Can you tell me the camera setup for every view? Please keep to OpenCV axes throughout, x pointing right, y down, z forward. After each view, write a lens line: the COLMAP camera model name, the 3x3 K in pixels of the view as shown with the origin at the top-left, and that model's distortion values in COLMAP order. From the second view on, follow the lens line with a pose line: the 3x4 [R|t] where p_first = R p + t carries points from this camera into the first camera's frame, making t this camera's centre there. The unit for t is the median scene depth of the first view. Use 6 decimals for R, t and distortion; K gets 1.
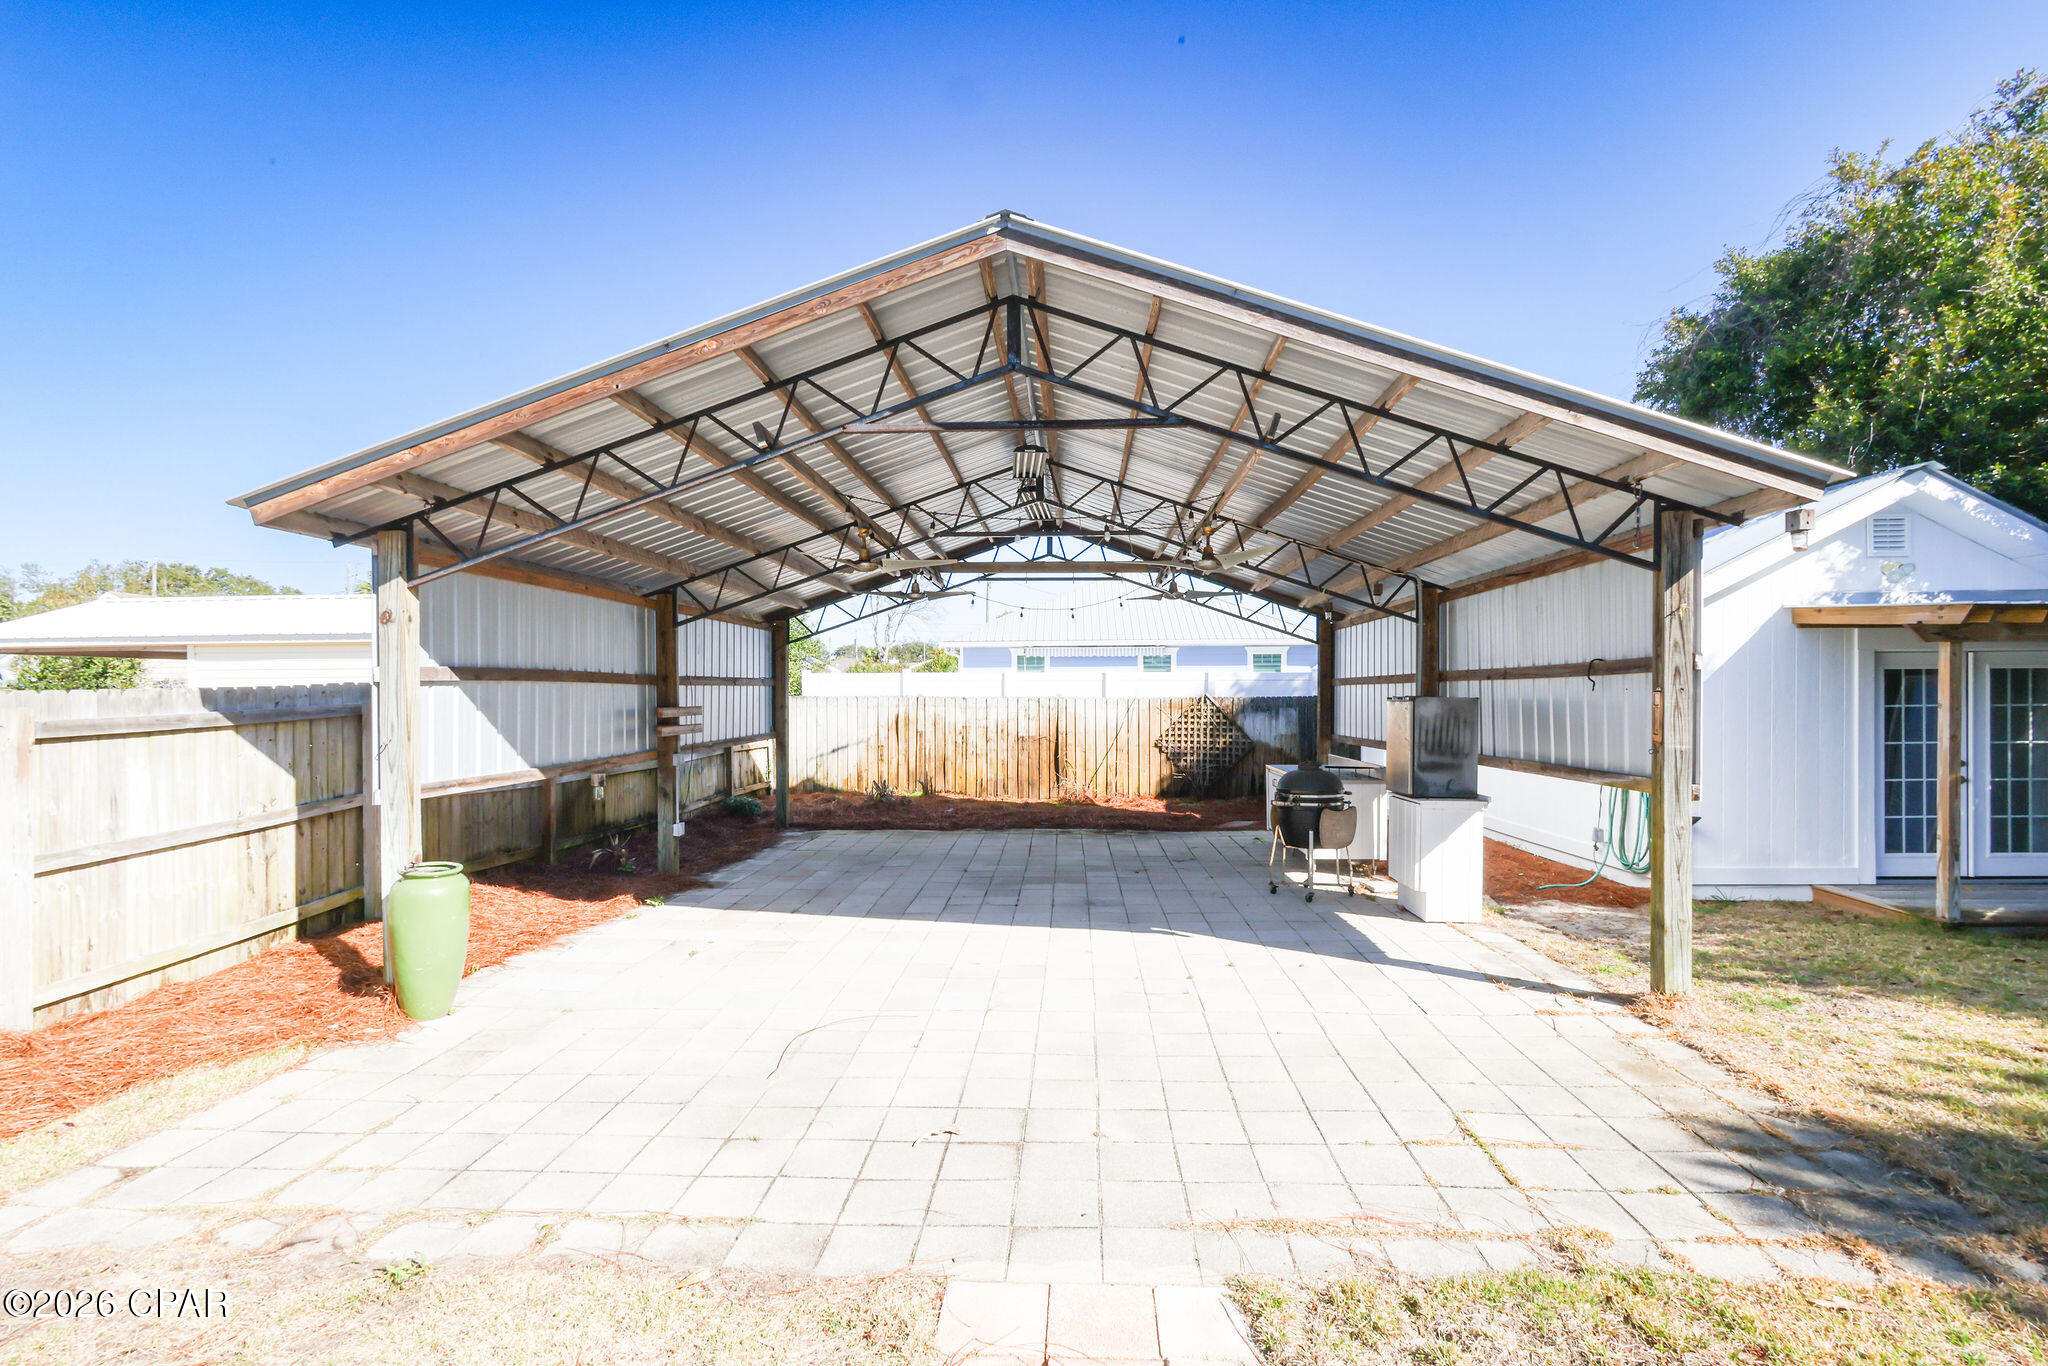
lens RADIAL K [[936.4, 0, 1027.4], [0, 936.4, 698.7], [0, 0, 1]] dist [0.000422, -0.000063]
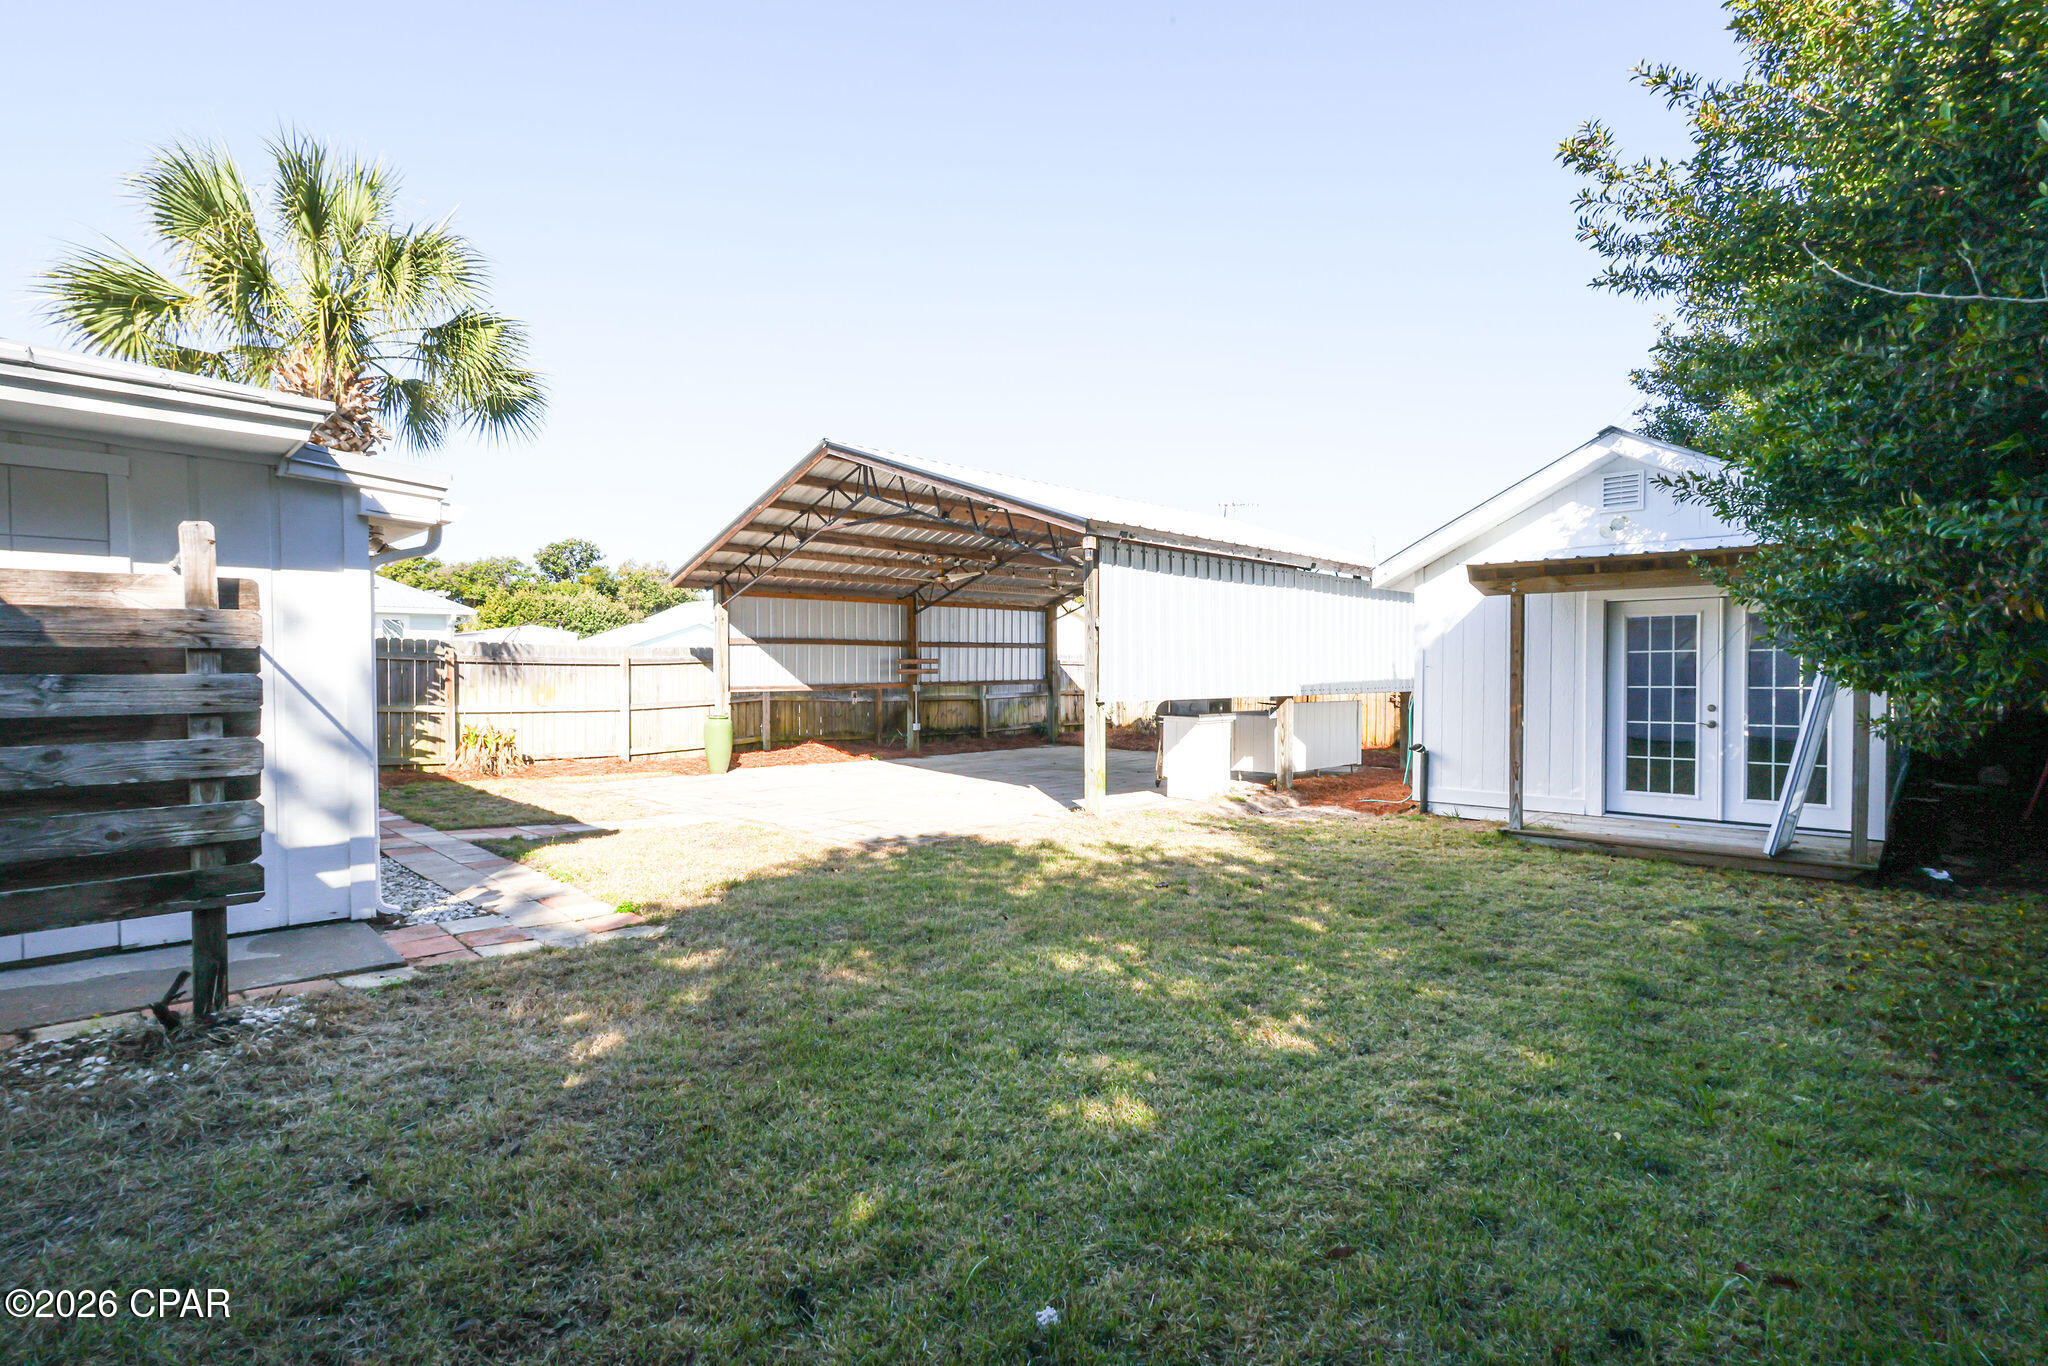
lens RADIAL K [[936.4, 0, 1029.8], [0, 936.4, 677.5], [0, 0, 1]] dist [0.000422, -0.000063]
pose [[0.765502, 0.010617, -0.643346, 1.082804], [-0.003795, 0.999921, 0.011985, 0.025955], [0.643423, -0.006733, 0.765482, -0.269179]]
